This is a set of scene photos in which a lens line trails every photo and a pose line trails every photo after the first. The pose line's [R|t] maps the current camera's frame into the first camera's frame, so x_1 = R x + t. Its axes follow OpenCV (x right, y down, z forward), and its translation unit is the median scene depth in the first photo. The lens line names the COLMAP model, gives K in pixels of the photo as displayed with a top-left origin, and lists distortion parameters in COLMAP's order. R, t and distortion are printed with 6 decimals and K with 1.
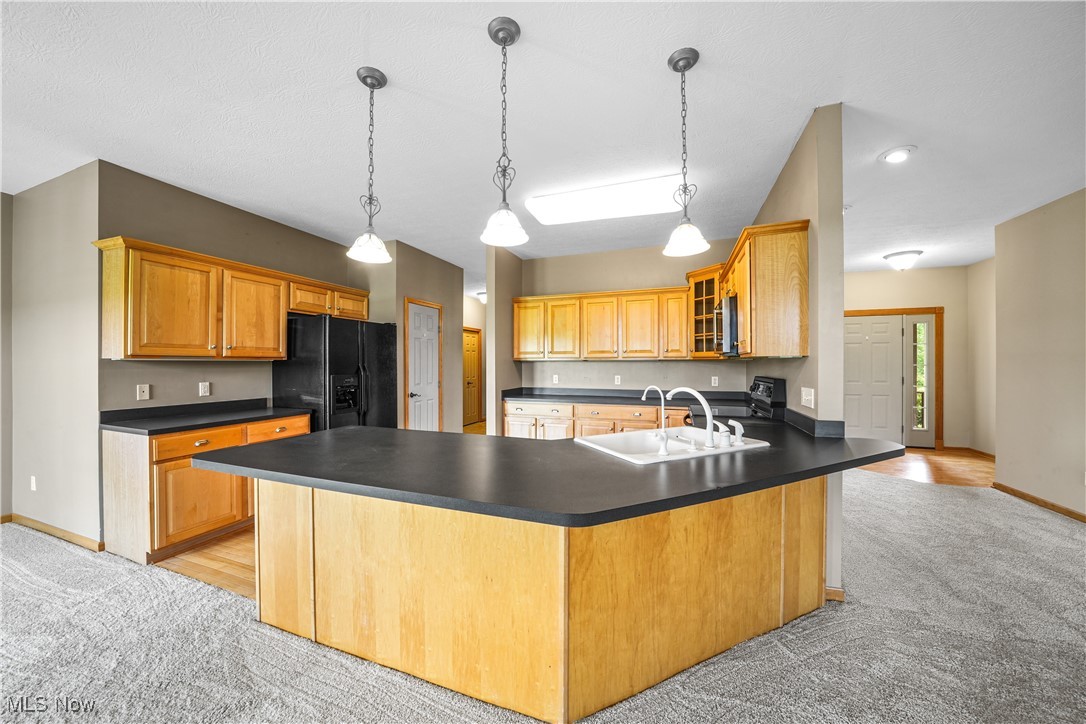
lens RADIAL K [[375.2, 0, 540.5], [0, 375.2, 363.8], [0, 0, 1]] dist [-0.017129, 0.000129]
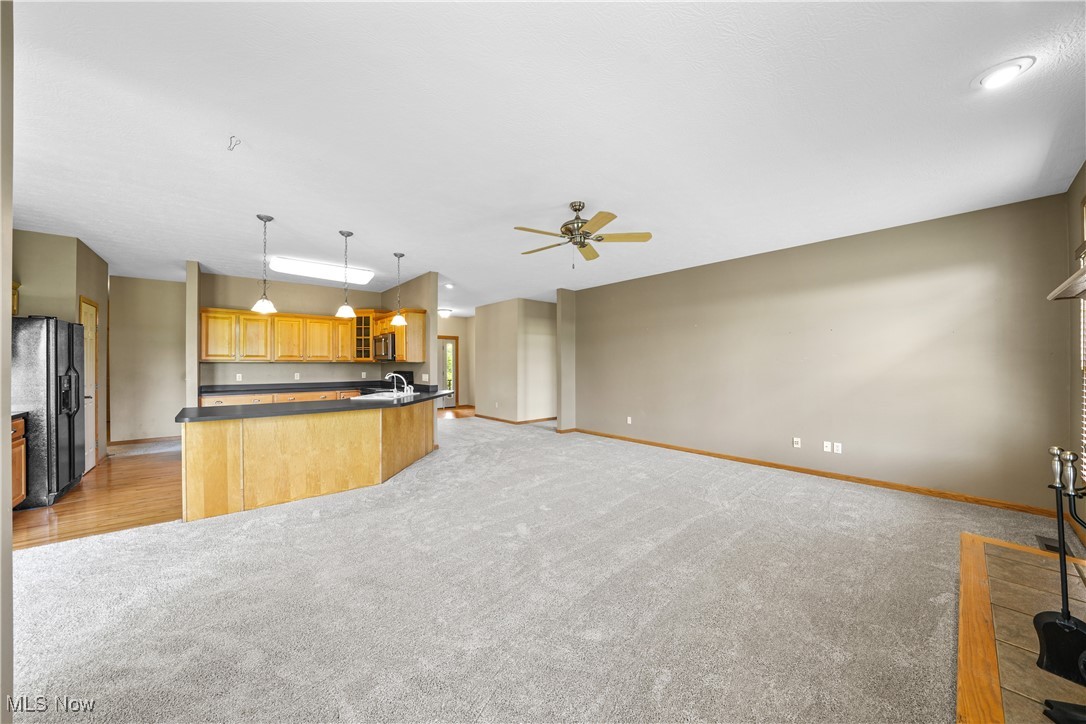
lens RADIAL K [[375.2, 0, 540.5], [0, 375.2, 363.8], [0, 0, 1]] dist [-0.017129, 0.000129]
pose [[0.488029, 0.000011, 0.872827, -0.733291], [-0.001120, 0.999999, 0.000614, -0.006832], [-0.872827, -0.001277, 0.488029, -0.613221]]
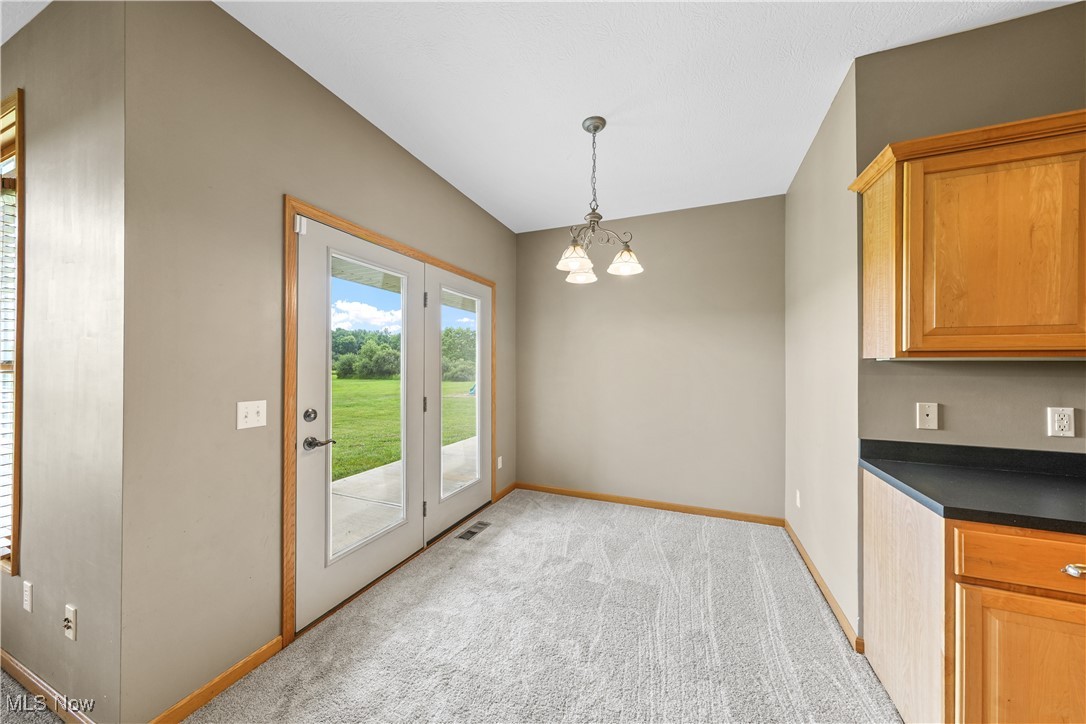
lens RADIAL K [[365.4, 0, 544.6], [0, 365.4, 364.5], [0, 0, 1]] dist [0.000140, 0.000058]
pose [[-0.043080, -0.004163, -0.999063, -0.359037], [-0.003653, 0.999985, -0.004010, 0.000330], [0.999065, 0.003477, -0.043094, 0.316399]]
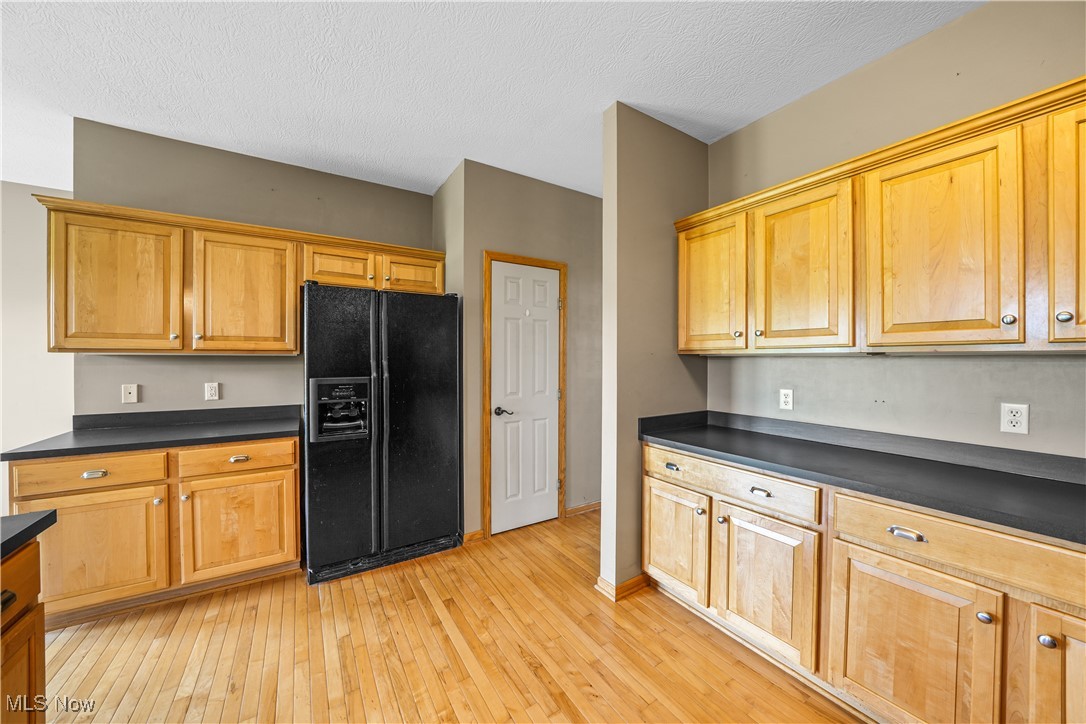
lens RADIAL K [[378.3, 0, 540.0], [0, 378.3, 360.0], [0, 0, 1]] dist [-0.018110, 0.000088]
pose [[0.784059, 0.005175, -0.620665, 0.114598], [-0.003972, 0.999987, 0.003319, -0.003492], [0.620674, -0.000137, 0.784069, 0.691724]]
